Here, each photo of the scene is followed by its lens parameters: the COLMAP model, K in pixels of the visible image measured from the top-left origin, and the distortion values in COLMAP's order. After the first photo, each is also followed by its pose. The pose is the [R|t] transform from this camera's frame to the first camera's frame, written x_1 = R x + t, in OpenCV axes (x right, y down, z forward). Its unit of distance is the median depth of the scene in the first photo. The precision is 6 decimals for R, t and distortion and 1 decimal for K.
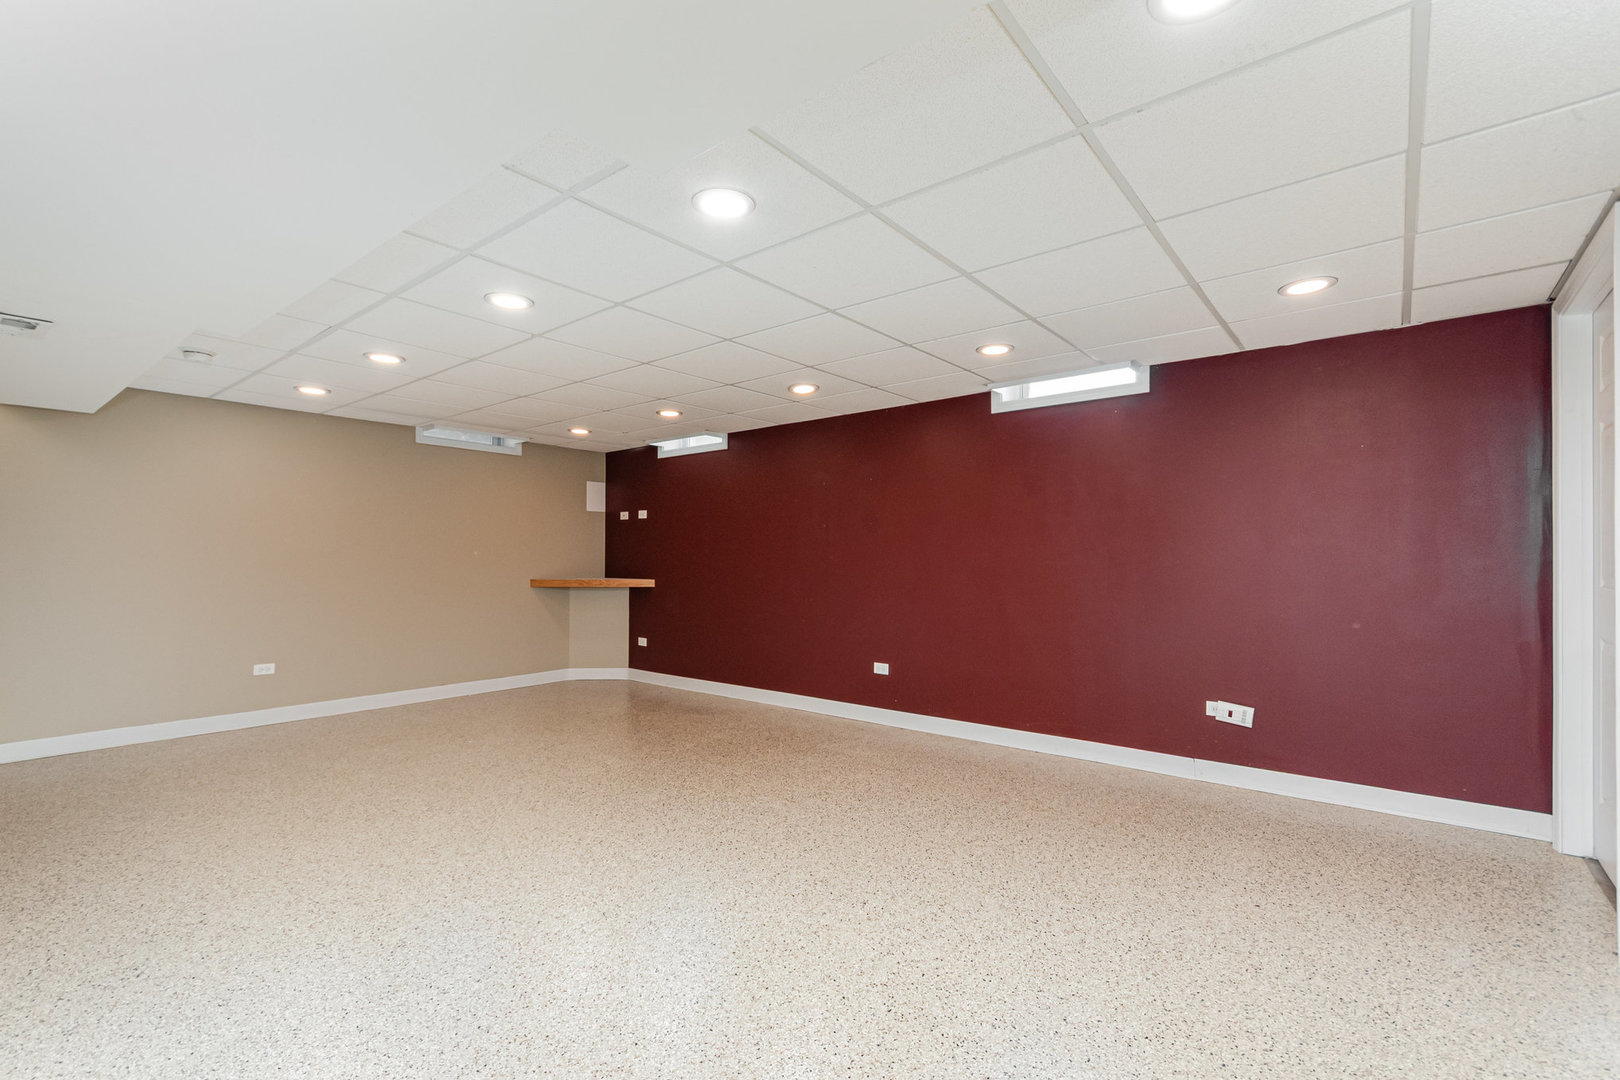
lens RADIAL K [[719.9, 0, 814.5], [0, 719.9, 553.8], [0, 0, 1]] dist [-0.001882, 0.000279]
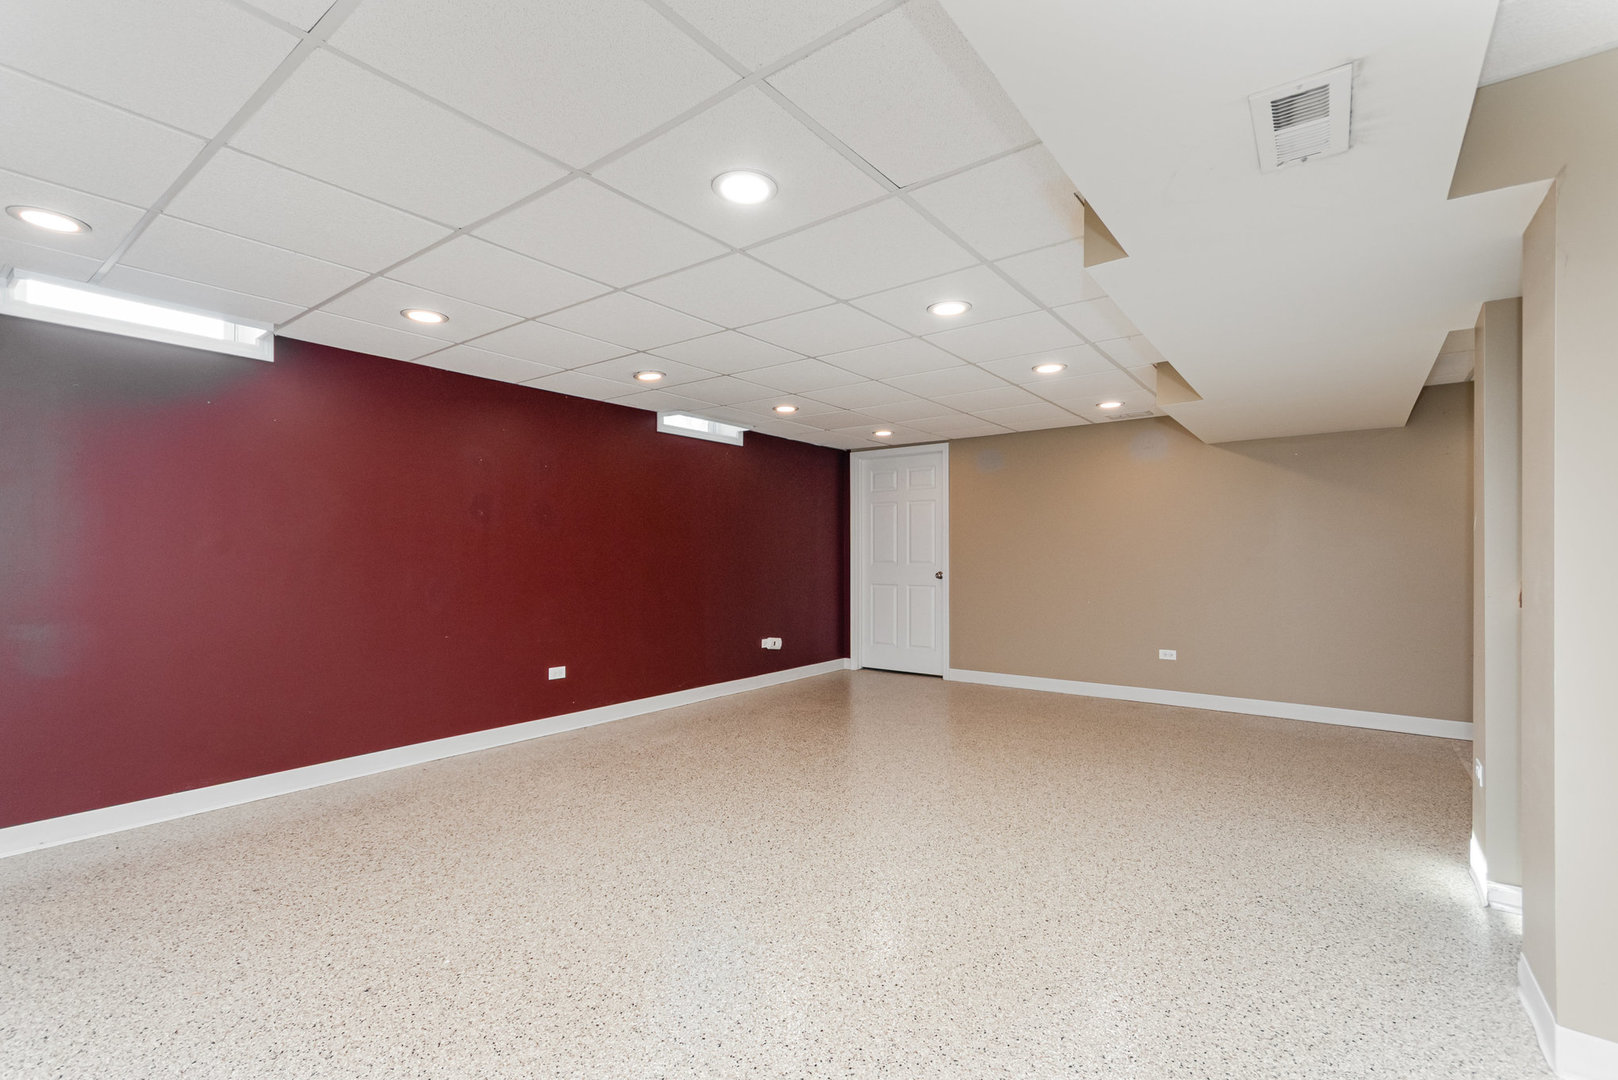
lens RADIAL K [[719.0, 0, 806.7], [0, 719.0, 542.2], [0, 0, 1]] dist [-0.001882, 0.000279]
pose [[-0.031333, 0.017997, 0.999347, -1.166596], [-0.004089, 0.999827, -0.018133, 0.010040], [-0.999501, -0.004655, -0.031254, 0.985119]]
